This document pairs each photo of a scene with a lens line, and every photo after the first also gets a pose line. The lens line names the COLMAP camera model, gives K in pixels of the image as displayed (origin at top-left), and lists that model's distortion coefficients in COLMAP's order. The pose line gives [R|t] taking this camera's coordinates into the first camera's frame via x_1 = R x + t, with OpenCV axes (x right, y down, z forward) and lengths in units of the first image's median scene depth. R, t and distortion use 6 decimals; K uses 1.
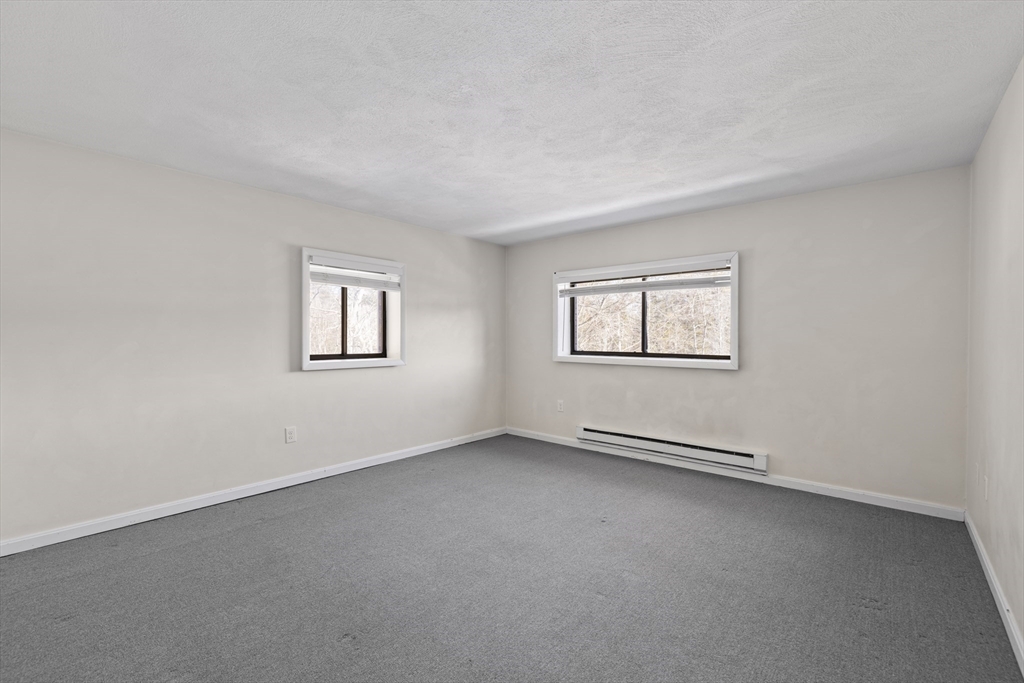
lens RADIAL K [[444.9, 0, 500.5], [0, 444.9, 332.8], [0, 0, 1]] dist [0.000408, 0.000253]
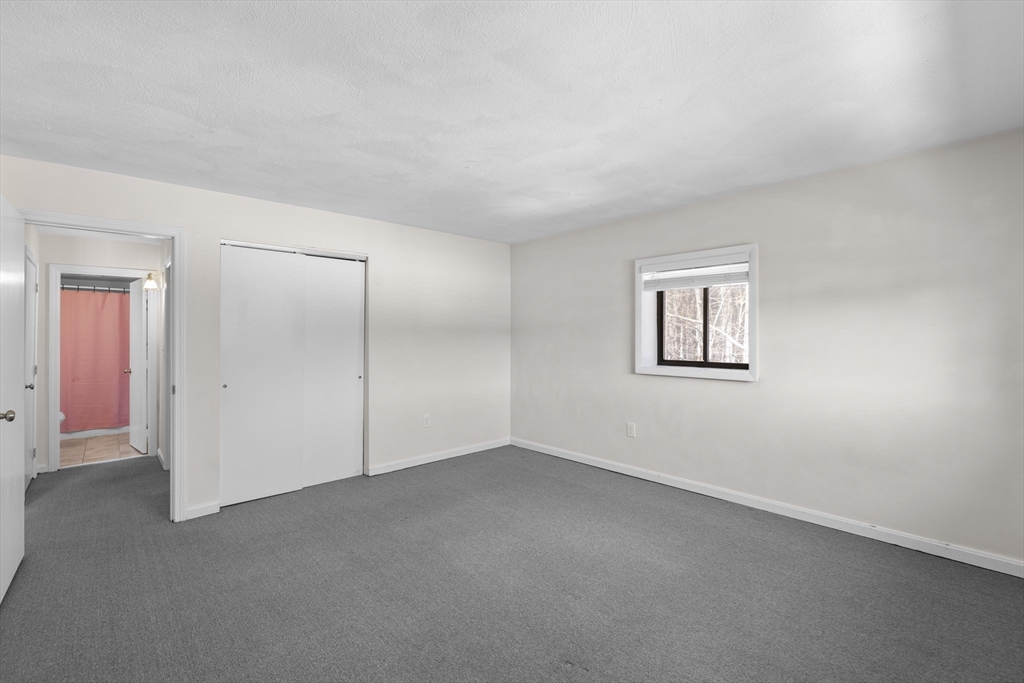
lens RADIAL K [[444.9, 0, 500.5], [0, 444.9, 332.8], [0, 0, 1]] dist [0.000408, 0.000253]
pose [[-0.110985, -0.008839, -0.993783, 0.660575], [0.015776, 0.999819, -0.010655, -0.008577], [0.993697, -0.016861, -0.110825, 0.778276]]
